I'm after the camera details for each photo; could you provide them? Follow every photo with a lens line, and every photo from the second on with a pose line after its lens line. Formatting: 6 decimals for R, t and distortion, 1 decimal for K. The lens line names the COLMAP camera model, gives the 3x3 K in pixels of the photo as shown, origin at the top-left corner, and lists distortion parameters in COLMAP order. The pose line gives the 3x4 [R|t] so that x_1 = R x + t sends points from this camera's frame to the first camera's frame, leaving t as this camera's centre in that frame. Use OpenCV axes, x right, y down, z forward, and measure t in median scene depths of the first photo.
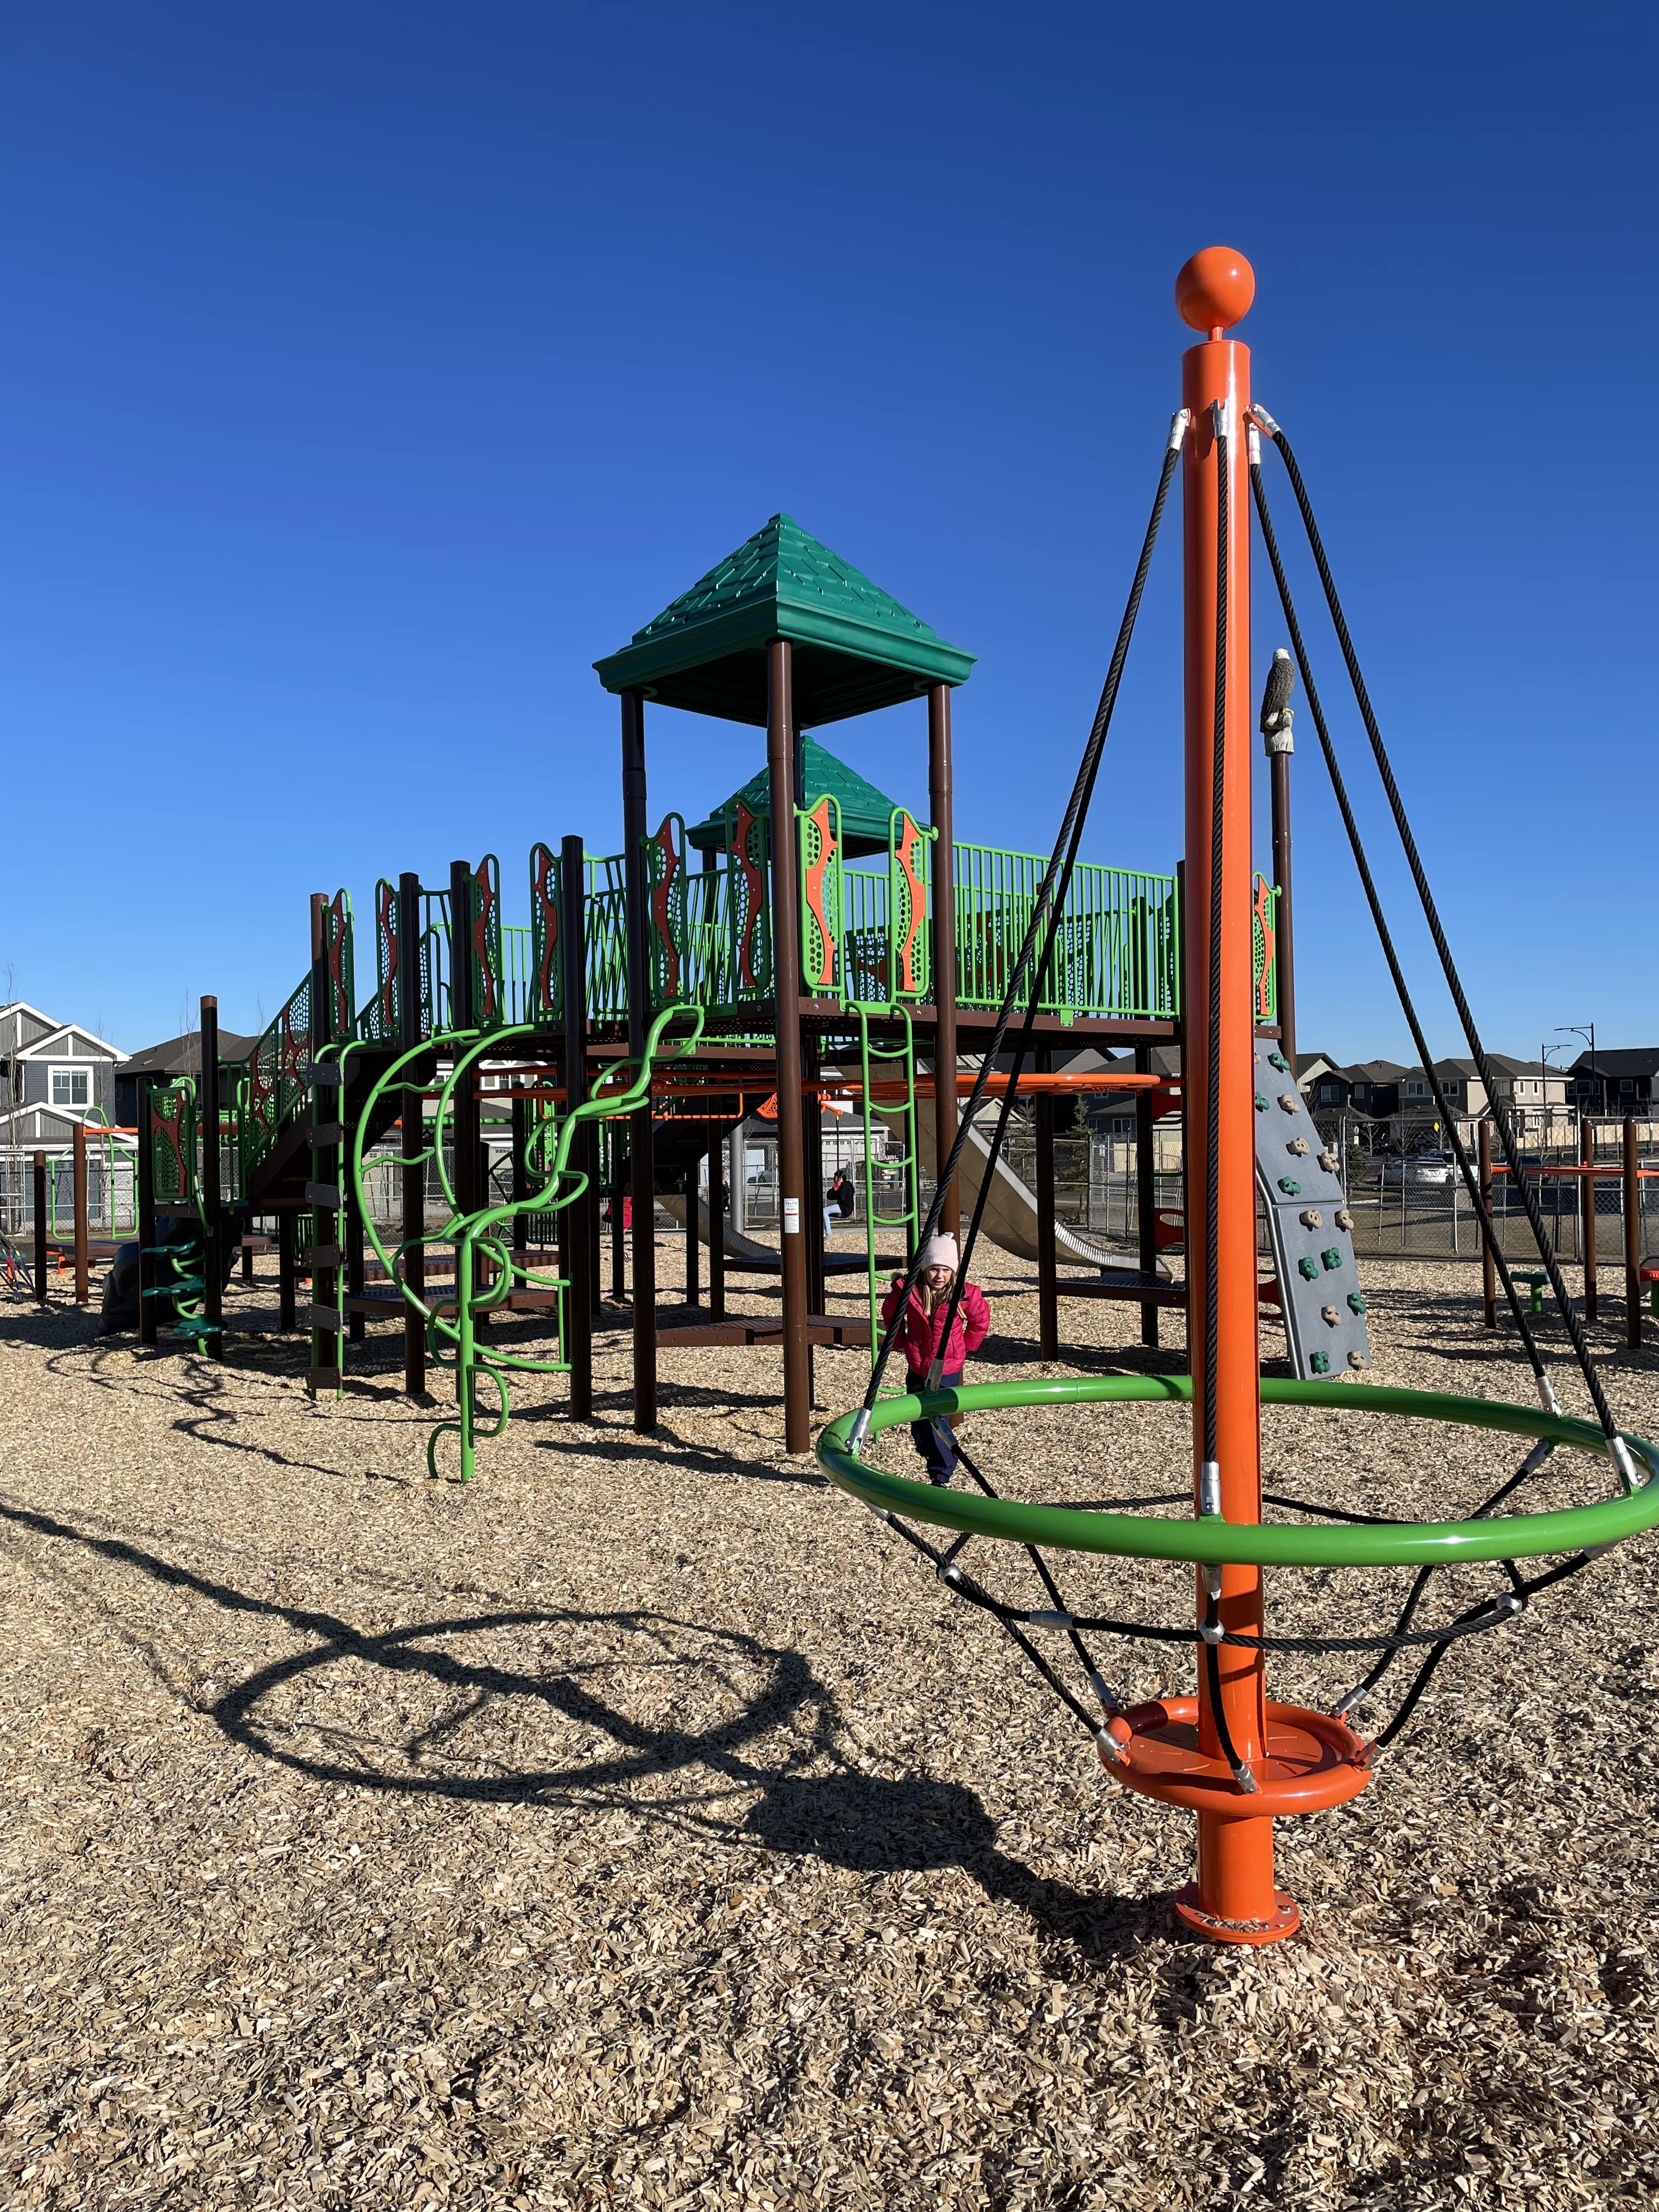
lens RADIAL K [[1666.3, 0, 827.1], [0, 1666.3, 1107.5], [0, 0, 1]] dist [0.073440, -0.095917]
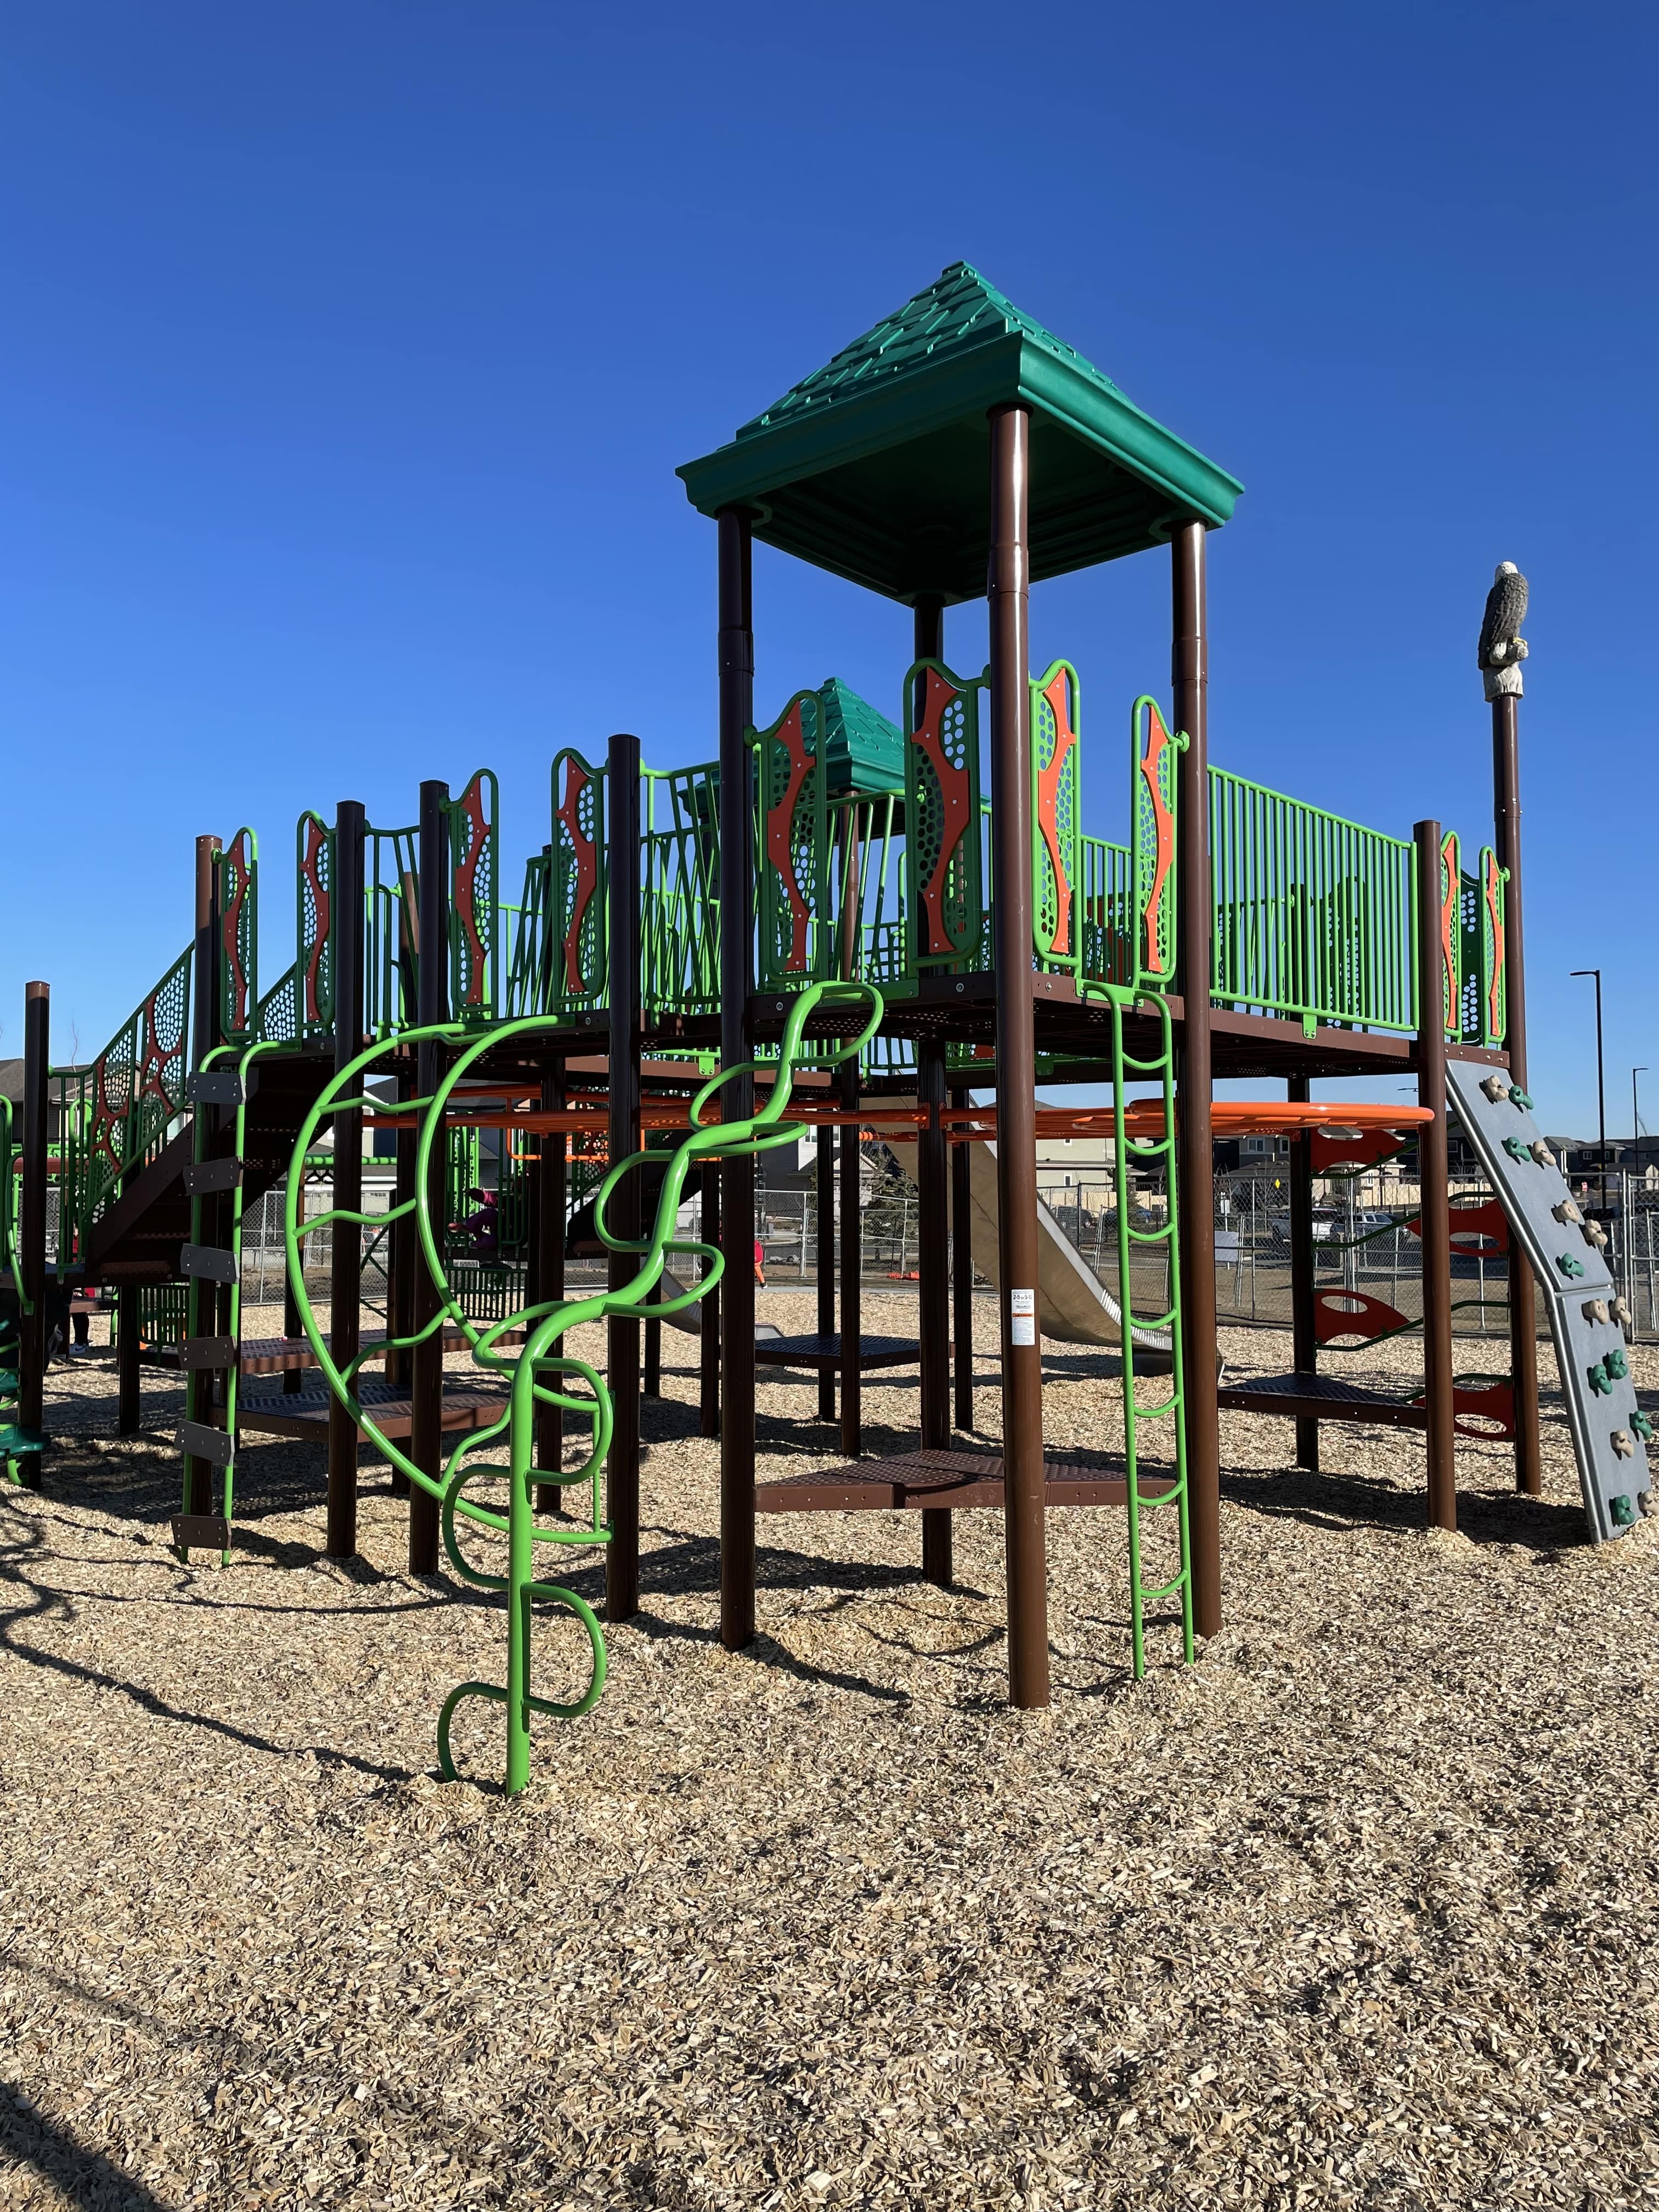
lens RADIAL K [[1666.3, 0, 819.5], [0, 1666.3, 1102.8], [0, 0, 1]] dist [0.073440, -0.095917]
pose [[0.995161, 0.018932, 0.096418, -0.120739], [-0.015836, 0.999337, -0.032775, 0.004849], [-0.096975, 0.031090, 0.994801, 0.291293]]
